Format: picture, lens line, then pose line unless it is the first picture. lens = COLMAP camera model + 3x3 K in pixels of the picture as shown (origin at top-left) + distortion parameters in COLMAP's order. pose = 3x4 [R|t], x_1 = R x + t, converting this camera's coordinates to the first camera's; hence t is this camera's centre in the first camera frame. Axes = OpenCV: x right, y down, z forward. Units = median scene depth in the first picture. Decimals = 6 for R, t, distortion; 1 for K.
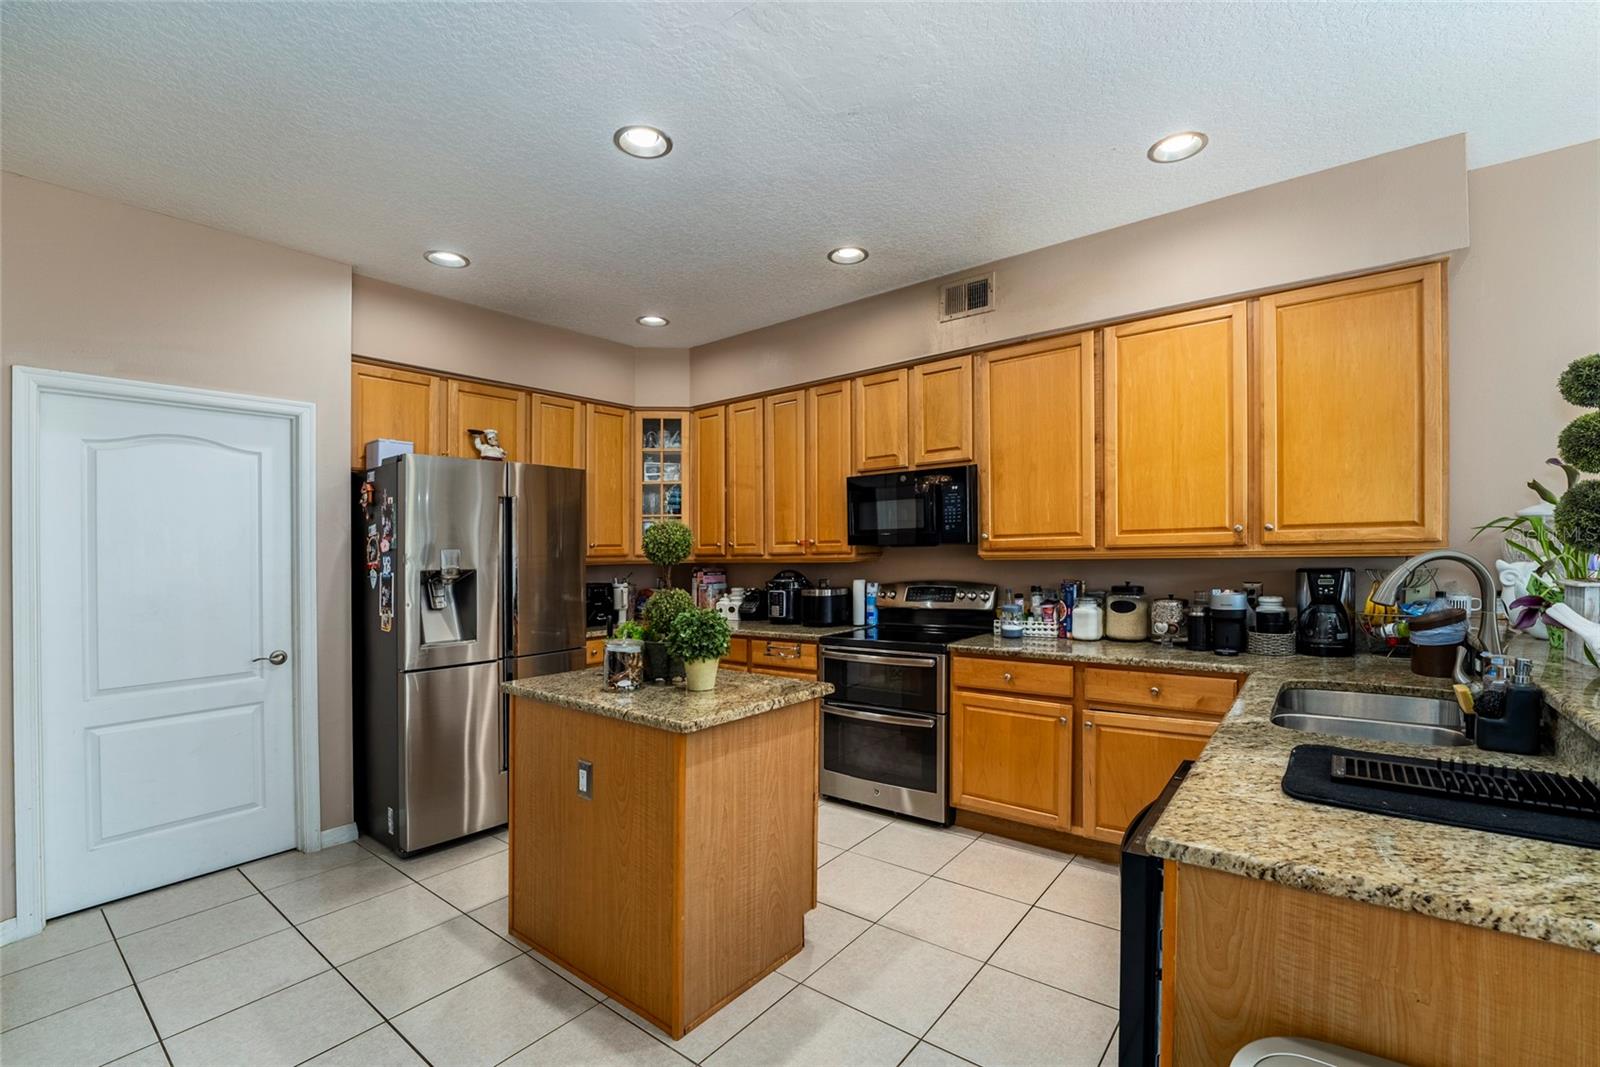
lens RADIAL K [[670.7, 0, 837.8], [0, 670.7, 547.8], [0, 0, 1]] dist [-0.021286, 0.000795]
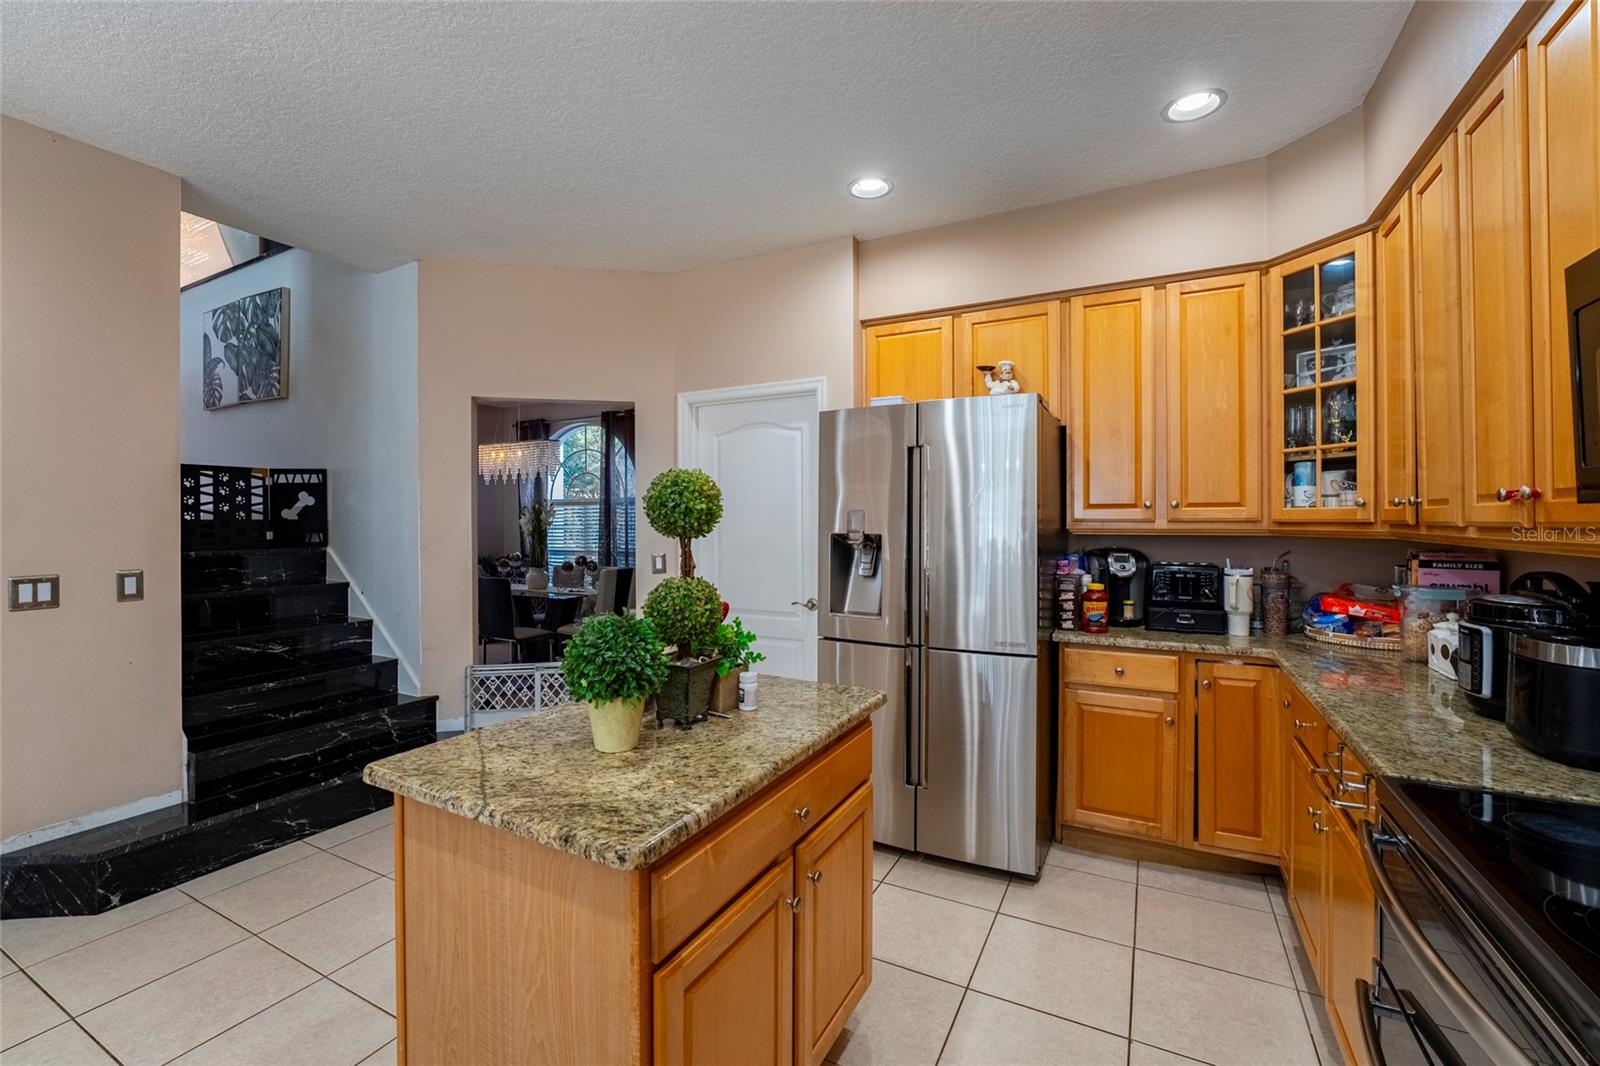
lens RADIAL K [[670.7, 0, 790.8], [0, 670.7, 515.4], [0, 0, 1]] dist [-0.021286, 0.000795]
pose [[0.142934, 0.011330, -0.989667, 0.226929], [0.001277, 0.999932, 0.011632, -0.001533], [0.989731, -0.002927, 0.142910, 0.593363]]
